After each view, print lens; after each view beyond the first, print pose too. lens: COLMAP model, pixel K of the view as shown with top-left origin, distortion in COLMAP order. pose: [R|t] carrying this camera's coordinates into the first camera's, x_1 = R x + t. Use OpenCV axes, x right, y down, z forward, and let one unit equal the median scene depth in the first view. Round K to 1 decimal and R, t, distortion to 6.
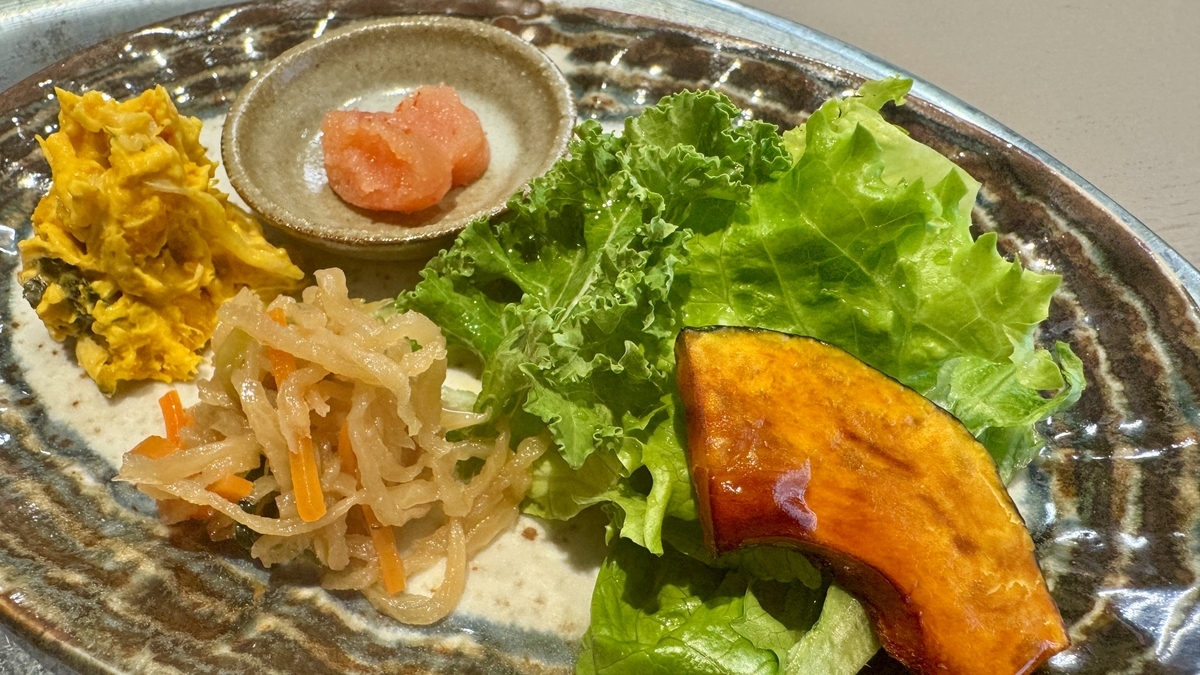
lens RADIAL K [[842.2, 0, 592.1], [0, 842.2, 334.5], [0, 0, 1]] dist [0.052793, -0.061740]
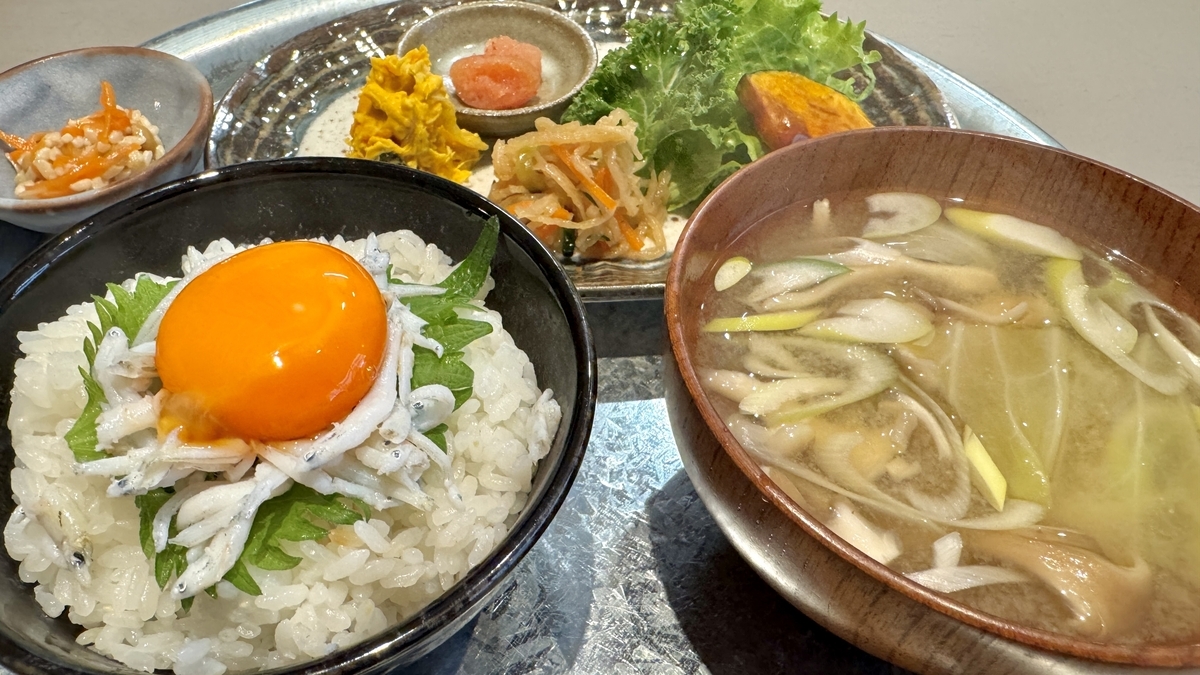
lens RADIAL K [[842.2, 0, 588.8], [0, 842.2, 329.6], [0, 0, 1]] dist [0.052793, -0.061740]
pose [[0.896281, -0.305006, 0.321949, -0.967499], [0.315546, 0.948693, 0.020311, 0.370934], [-0.311626, 0.083385, 0.946539, -0.804513]]
